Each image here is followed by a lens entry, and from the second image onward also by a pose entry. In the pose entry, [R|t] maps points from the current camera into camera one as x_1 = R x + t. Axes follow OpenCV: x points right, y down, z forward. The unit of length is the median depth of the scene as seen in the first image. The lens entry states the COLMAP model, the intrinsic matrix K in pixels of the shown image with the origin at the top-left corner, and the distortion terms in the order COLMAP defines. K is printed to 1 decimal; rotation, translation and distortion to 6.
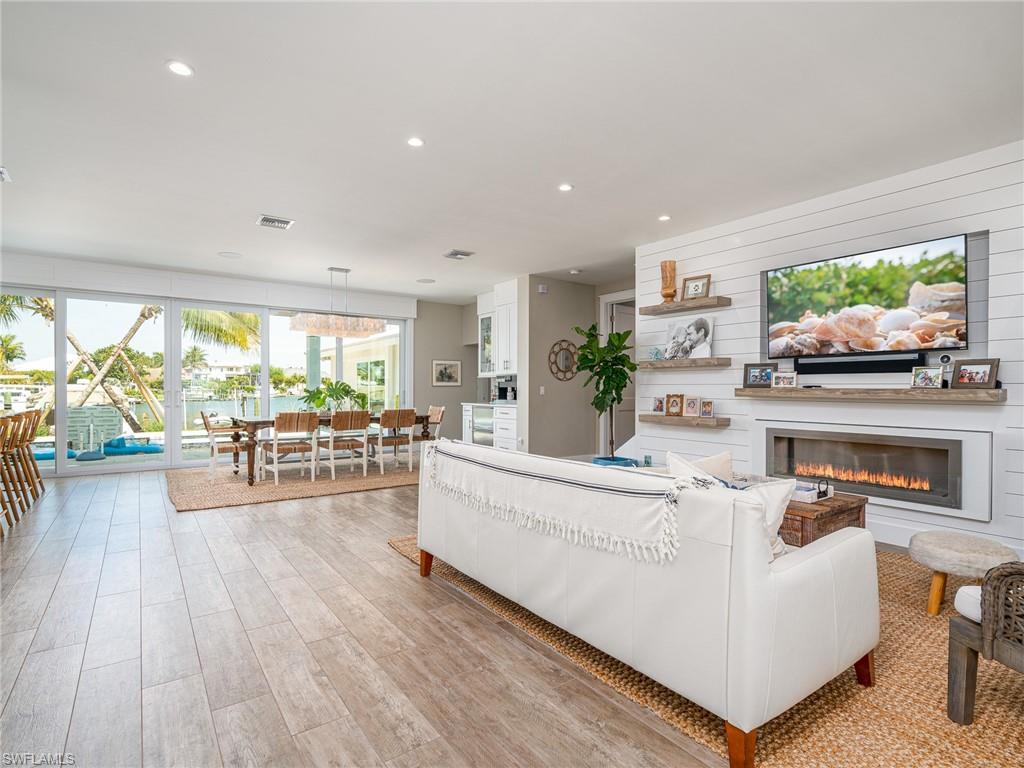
lens RADIAL K [[509.2, 0, 512.0], [0, 509.2, 384.0], [0, 0, 1]] dist [-0.000780, -0.000136]
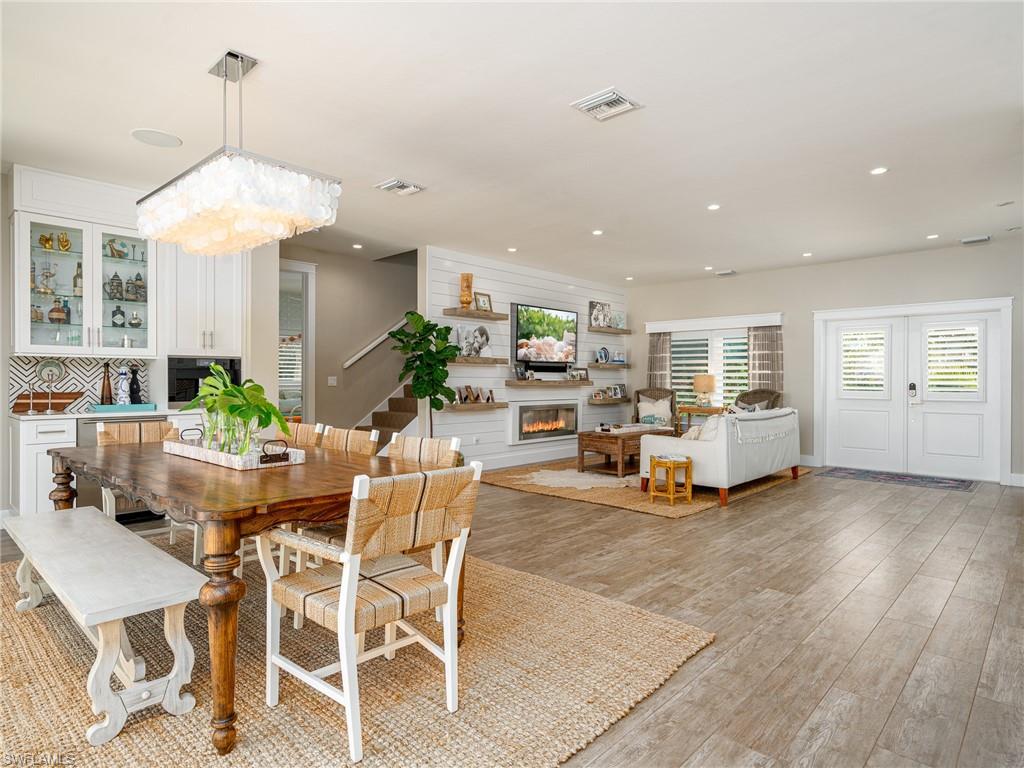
lens RADIAL K [[583.8, 0, 506.3], [0, 583.8, 379.3], [0, 0, 1]] dist [0.033854, -0.000508]
pose [[-0.190674, -0.008765, 0.981614, -1.312644], [-0.017933, 0.999824, 0.005444, -0.004686], [-0.981490, -0.016565, -0.190798, 1.461752]]
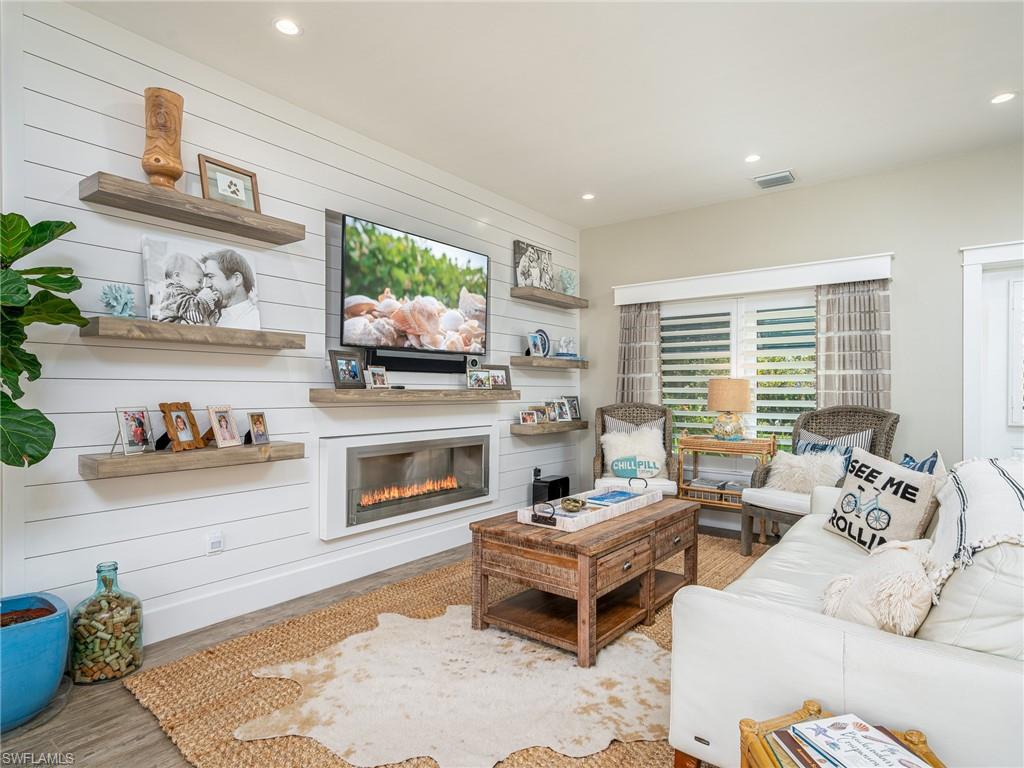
lens RADIAL K [[583.8, 0, 506.3], [0, 583.8, 379.3], [0, 0, 1]] dist [0.033854, -0.000508]
pose [[-0.291833, 0.006851, 0.956445, -0.317337], [-0.018517, 0.999746, -0.012811, 0.001140], [-0.956290, -0.021449, -0.291632, 1.086913]]
